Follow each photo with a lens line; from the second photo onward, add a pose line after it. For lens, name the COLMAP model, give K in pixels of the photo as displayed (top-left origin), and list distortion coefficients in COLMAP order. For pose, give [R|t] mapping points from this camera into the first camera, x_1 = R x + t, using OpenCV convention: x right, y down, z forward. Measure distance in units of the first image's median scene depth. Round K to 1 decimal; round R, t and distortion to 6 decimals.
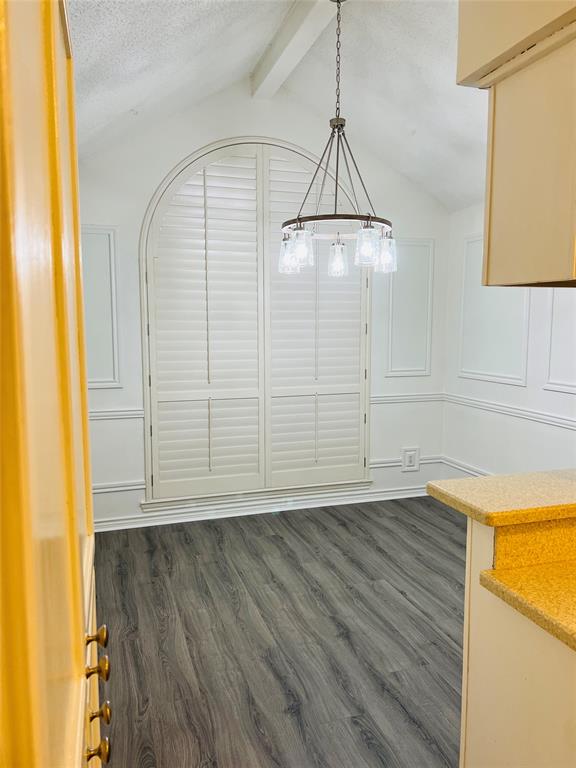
lens RADIAL K [[577.8, 0, 286.0], [0, 577.8, 384.1], [0, 0, 1]] dist [0.016654, -0.019242]
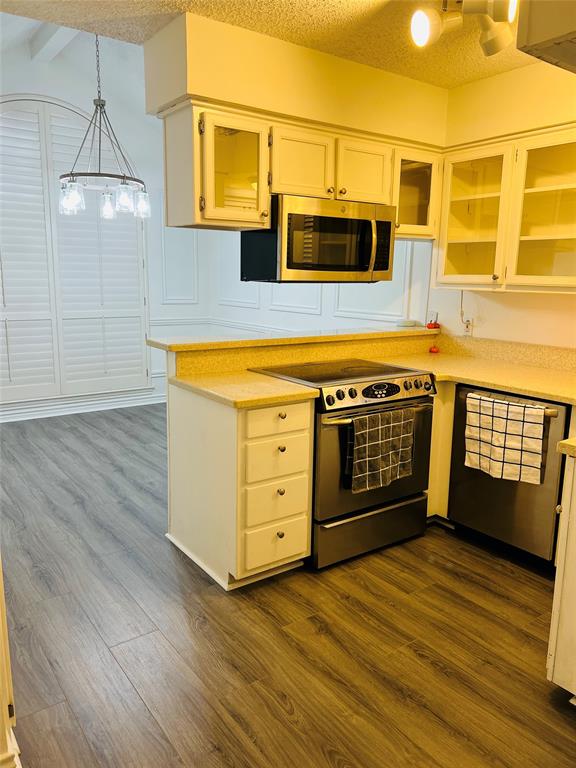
lens RADIAL K [[577.8, 0, 291.5], [0, 577.8, 385.9], [0, 0, 1]] dist [0.016654, -0.019242]
pose [[0.946402, -0.042083, 0.320237, 0.049004], [0.013298, 0.995712, 0.091550, 0.085808], [-0.322717, -0.082385, 0.942903, -0.452974]]
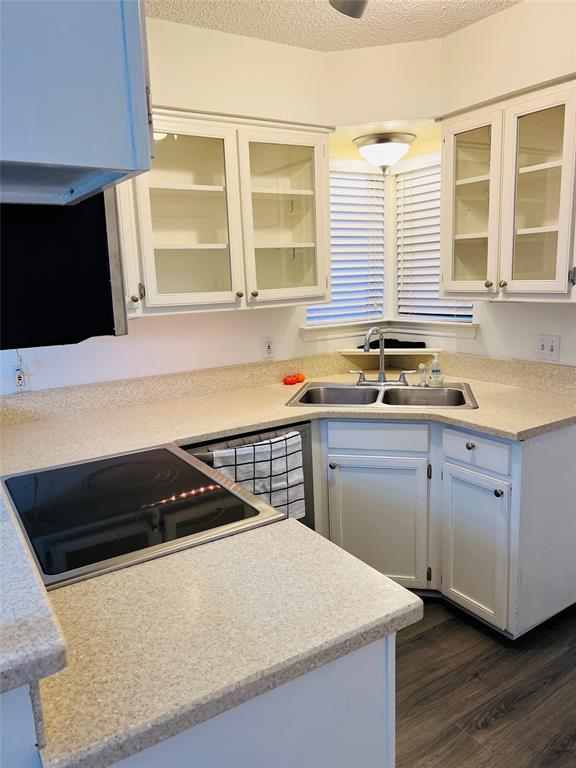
lens RADIAL K [[577.8, 0, 286.6], [0, 577.8, 382.0], [0, 0, 1]] dist [0.016654, -0.019242]
pose [[-0.239026, -0.161188, 0.957541, -0.204203], [0.149112, 0.968336, 0.200227, -0.154780], [-0.959496, 0.190640, -0.207423, 1.424331]]
